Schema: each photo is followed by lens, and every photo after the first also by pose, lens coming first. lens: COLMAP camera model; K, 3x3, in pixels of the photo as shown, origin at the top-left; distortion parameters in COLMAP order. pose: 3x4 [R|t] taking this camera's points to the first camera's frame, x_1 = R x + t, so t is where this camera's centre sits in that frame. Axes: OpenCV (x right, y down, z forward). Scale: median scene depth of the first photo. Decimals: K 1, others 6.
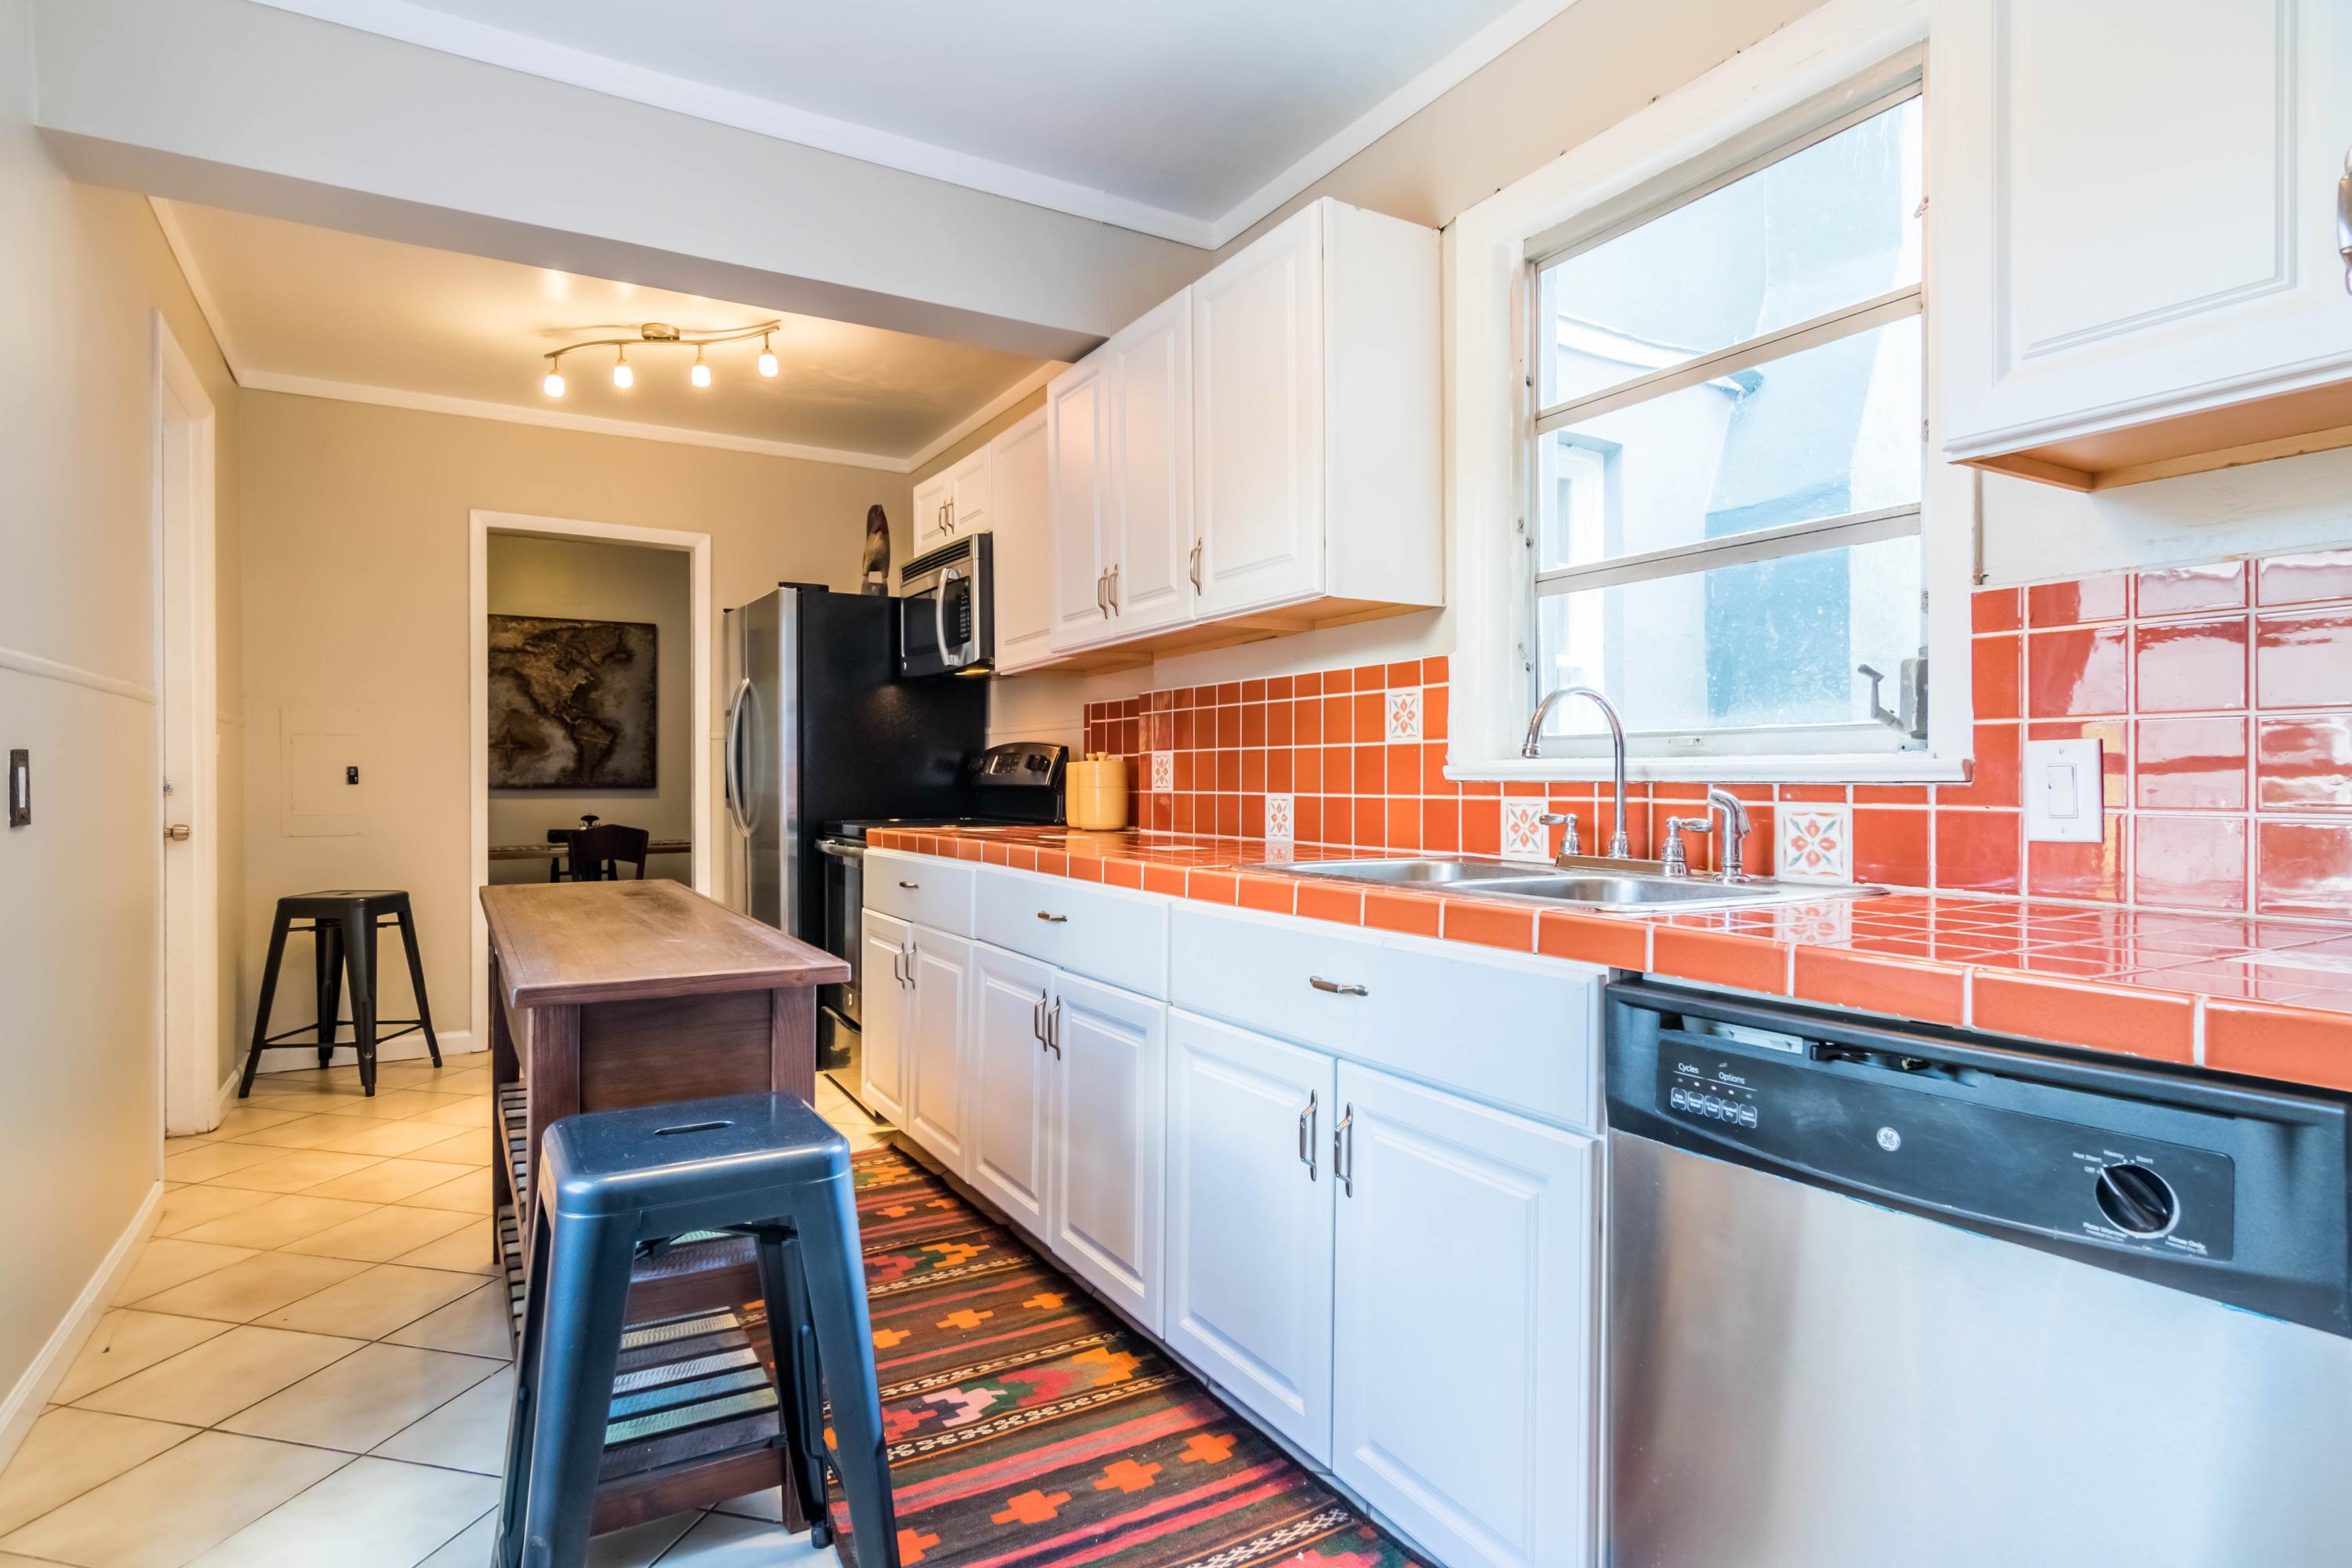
lens RADIAL K [[1198.5, 0, 1166.7], [0, 1198.5, 771.4], [0, 0, 1]] dist [0.001211, -0.000320]
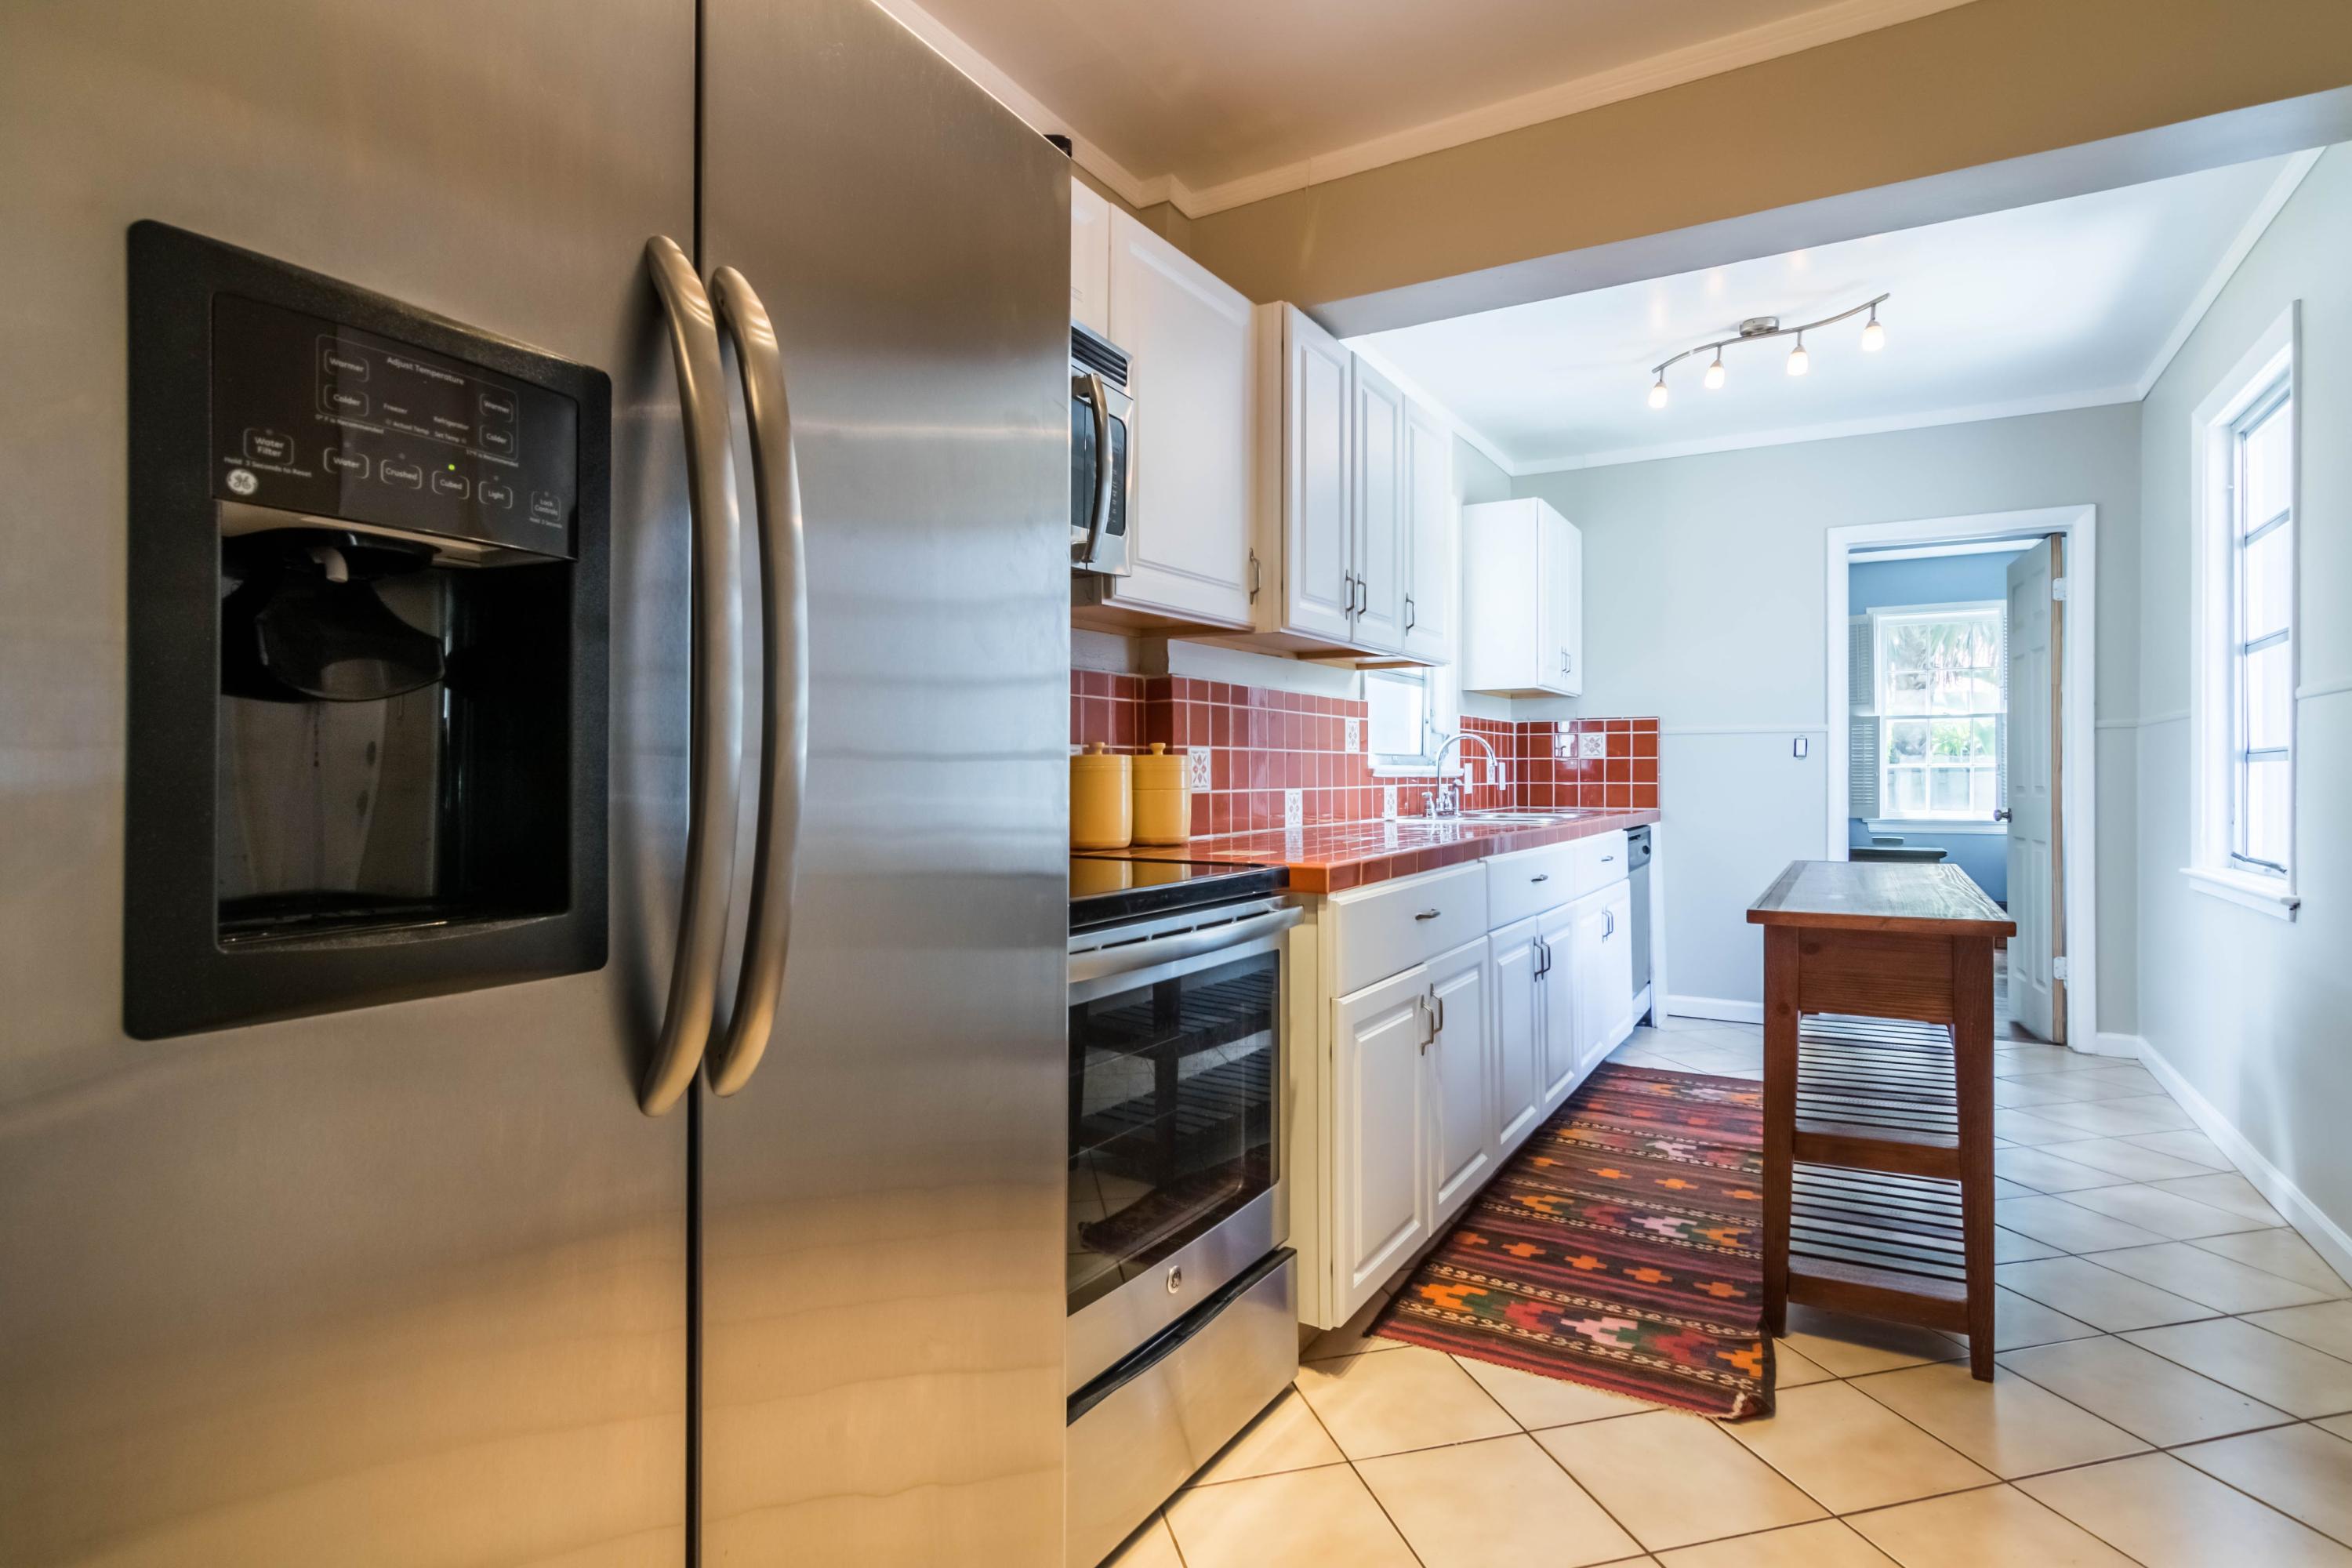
lens RADIAL K [[1198.5, 0, 1184.4], [0, 1198.5, 780.5], [0, 0, 1]] dist [0.001211, -0.000320]
pose [[-0.484017, 0.004165, 0.875049, -0.548684], [0.004462, 0.999987, -0.002291, 0.007617], [-0.875047, 0.002796, -0.484029, 1.015466]]
